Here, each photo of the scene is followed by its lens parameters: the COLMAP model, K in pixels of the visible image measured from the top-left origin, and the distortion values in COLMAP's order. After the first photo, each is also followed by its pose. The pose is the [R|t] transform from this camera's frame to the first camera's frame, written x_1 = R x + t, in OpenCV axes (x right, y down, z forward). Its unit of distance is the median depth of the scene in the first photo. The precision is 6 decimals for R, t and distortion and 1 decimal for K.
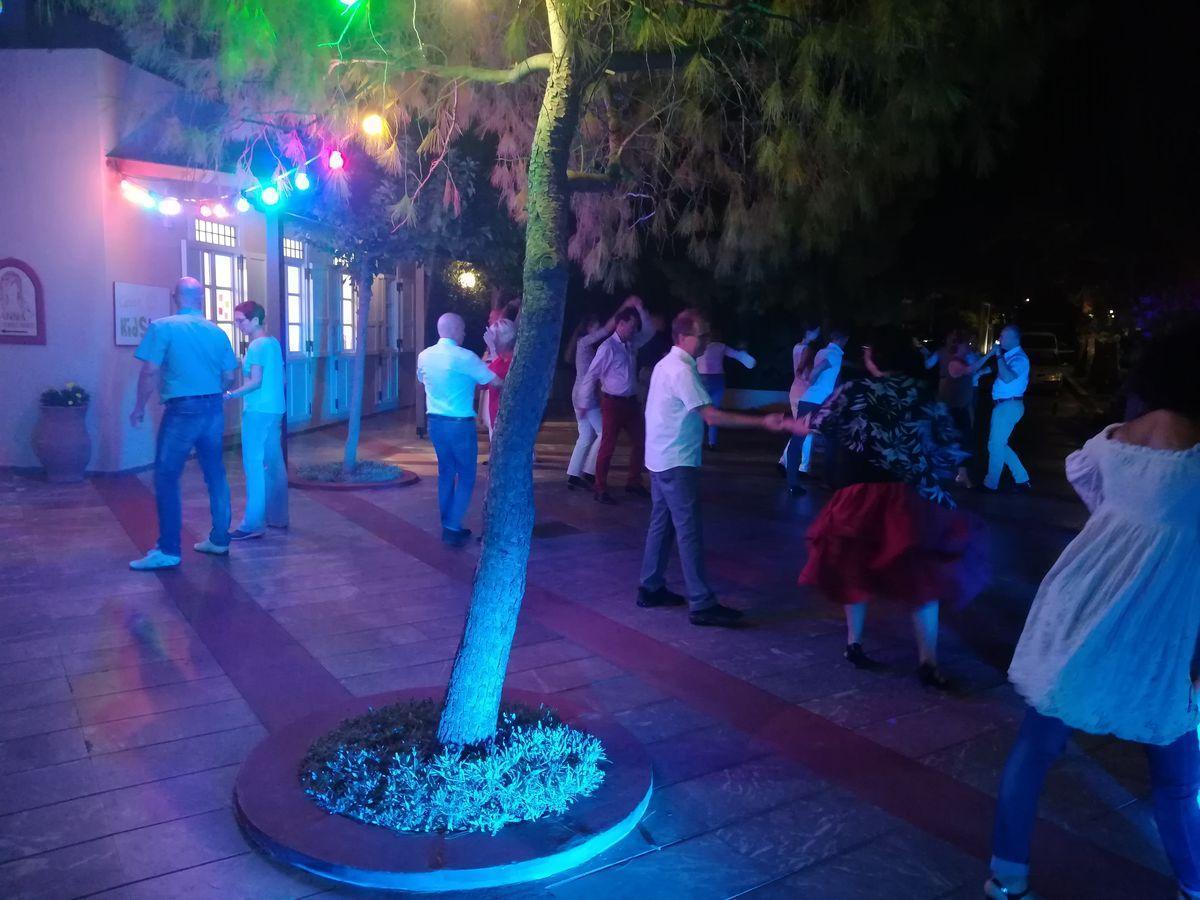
lens RADIAL K [[932.3, 0, 601.7], [0, 932.3, 463.6], [0, 0, 1]] dist [0.065251, -0.102133]
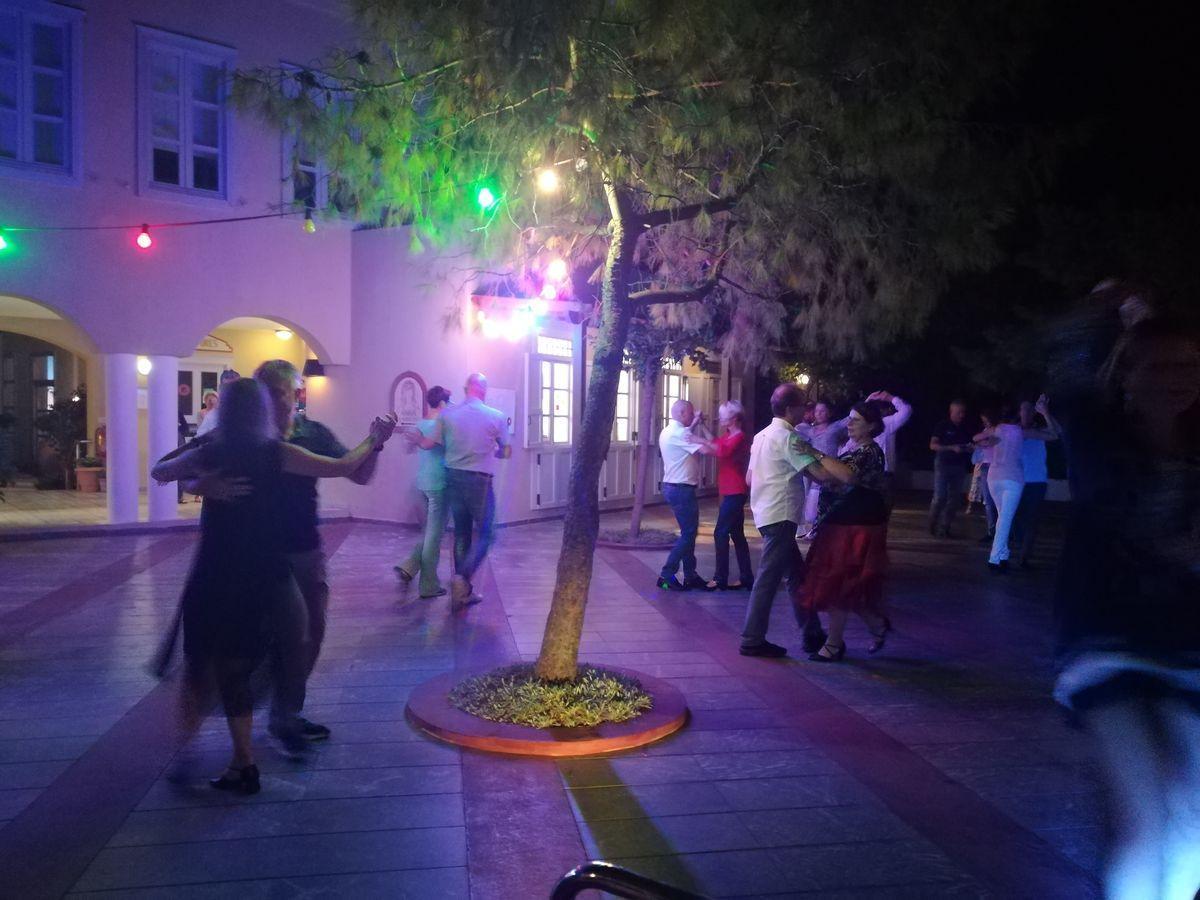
lens RADIAL K [[932.3, 0, 601.7], [0, 932.3, 463.6], [0, 0, 1]] dist [0.065251, -0.102133]
pose [[0.912820, 0.002302, -0.408356, 0.424425], [-0.045919, 0.994220, -0.097042, 0.082150], [0.405773, 0.107334, 0.907650, -0.263098]]
